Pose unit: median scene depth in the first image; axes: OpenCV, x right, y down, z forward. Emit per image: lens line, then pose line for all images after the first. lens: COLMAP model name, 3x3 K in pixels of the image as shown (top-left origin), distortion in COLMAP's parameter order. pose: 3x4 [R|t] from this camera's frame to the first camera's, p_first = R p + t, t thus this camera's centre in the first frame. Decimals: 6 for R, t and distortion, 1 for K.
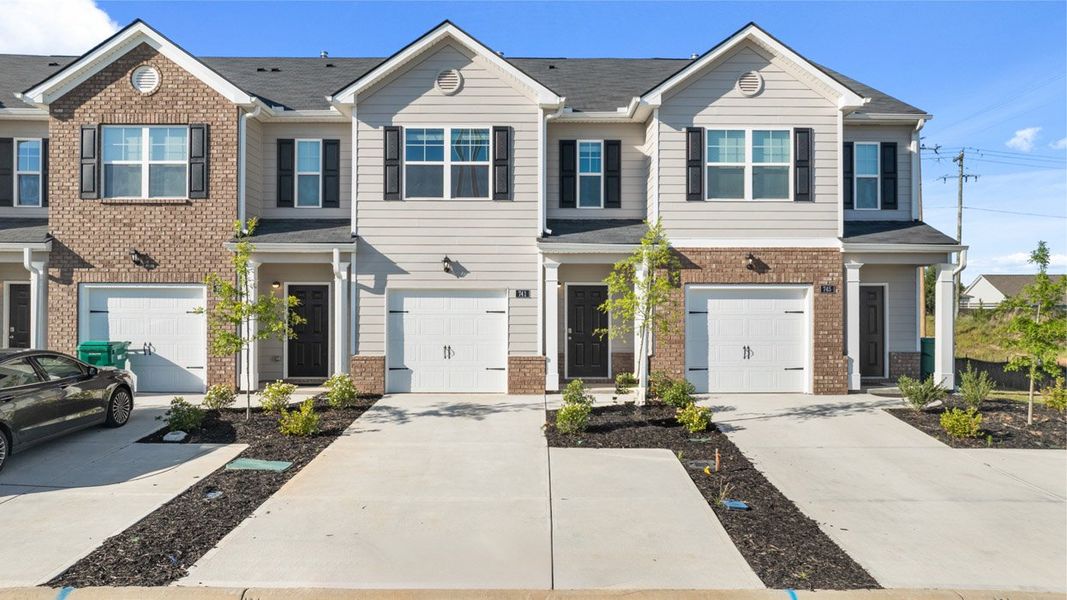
lens RADIAL K [[776.7, 0, 533.9], [0, 776.7, 301.6], [0, 0, 1]] dist [-0.011245, 0.006664]
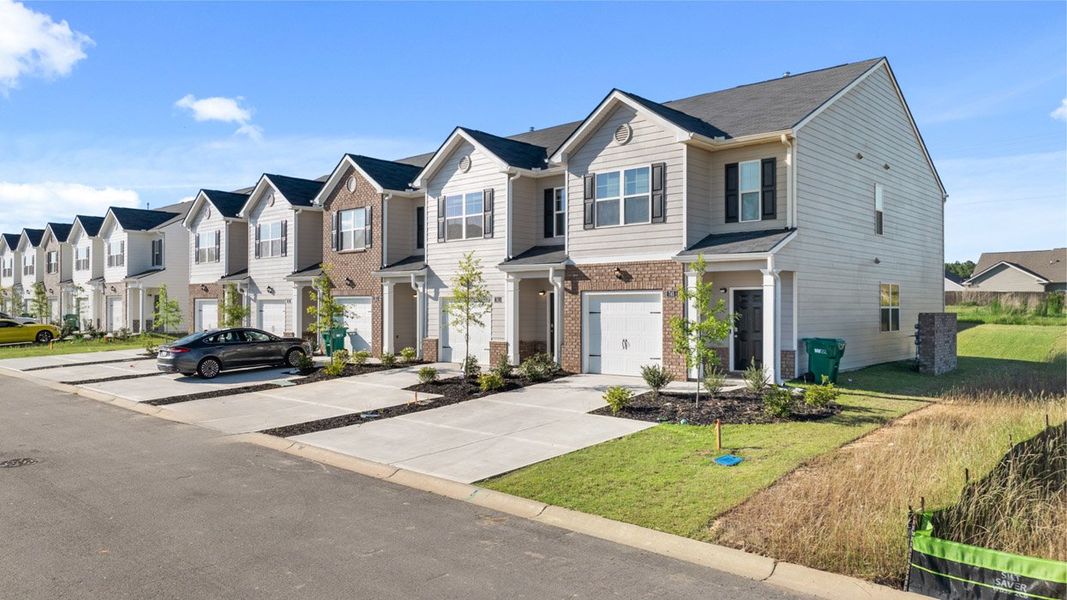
lens RADIAL K [[723.1, 0, 533.7], [0, 723.1, 300.3], [0, 0, 1]] dist [0.019016, 0.000642]
pose [[0.743279, -0.008564, -0.668926, 0.962956], [0.004951, 0.999961, -0.007302, 0.001510], [0.668963, 0.002116, 0.743293, 0.012001]]
